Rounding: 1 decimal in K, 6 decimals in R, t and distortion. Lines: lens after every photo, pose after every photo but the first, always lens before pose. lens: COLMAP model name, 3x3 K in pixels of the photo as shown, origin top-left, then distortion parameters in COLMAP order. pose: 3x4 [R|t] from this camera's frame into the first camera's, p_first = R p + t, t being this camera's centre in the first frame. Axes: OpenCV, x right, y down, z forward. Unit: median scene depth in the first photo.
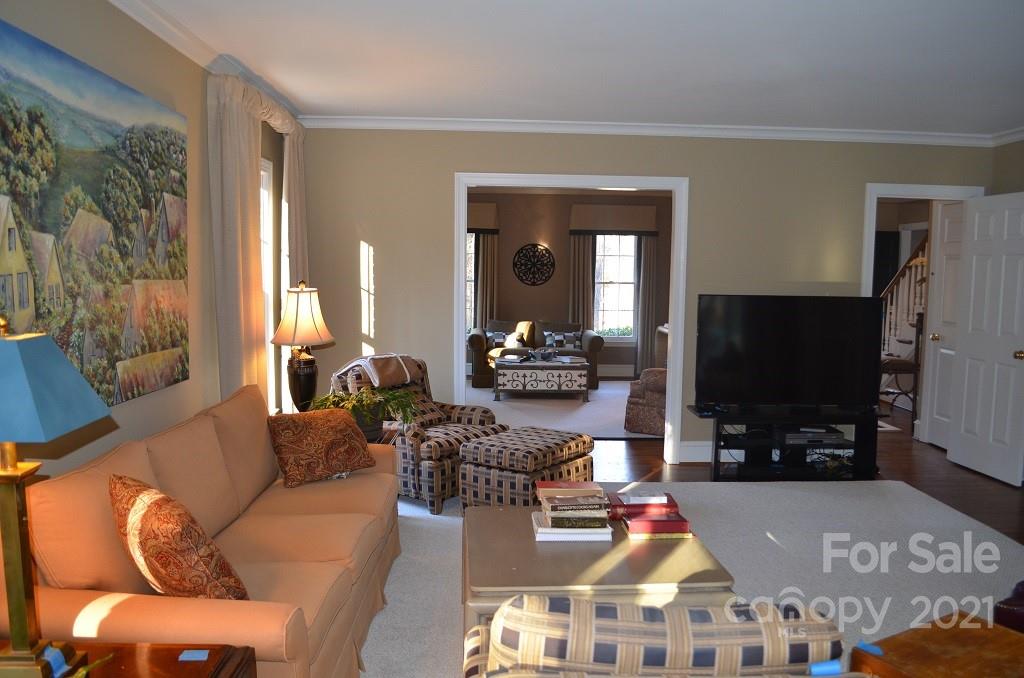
lens RADIAL K [[805.1, 0, 512.9], [0, 805.1, 337.3], [0, 0, 1]] dist [-0.087455, 0.018010]
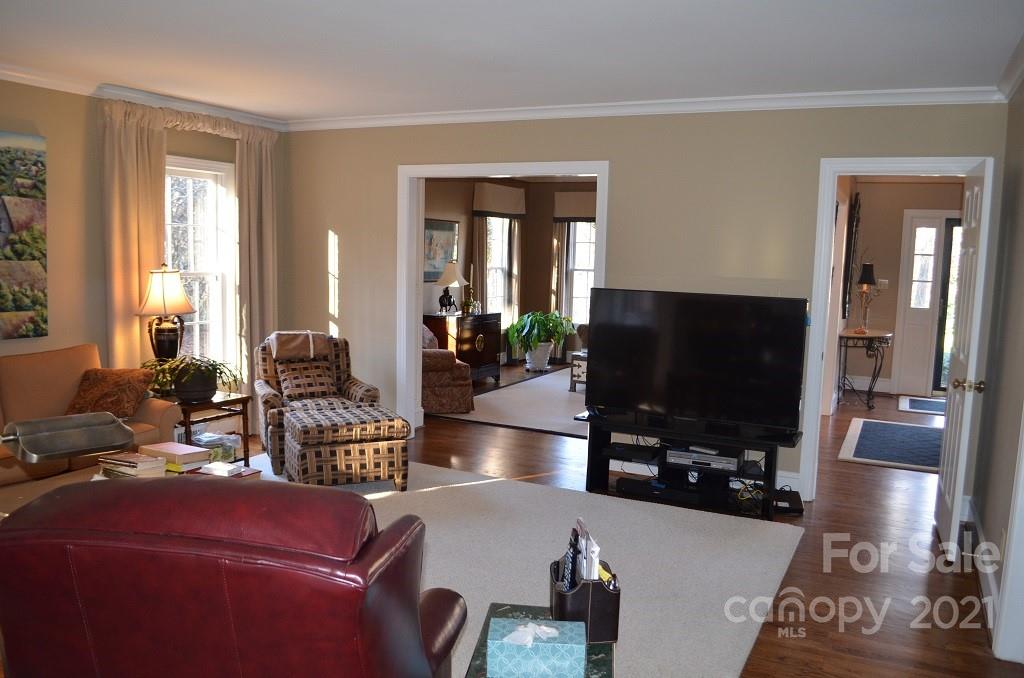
lens RADIAL K [[805.1, 0, 520.5], [0, 805.1, 346.7], [0, 0, 1]] dist [-0.087455, 0.018010]
pose [[0.882036, 0.069483, -0.466031, 0.572329], [-0.058390, 0.997562, 0.038218, -0.016272], [0.467550, -0.006498, 0.883943, 0.138687]]
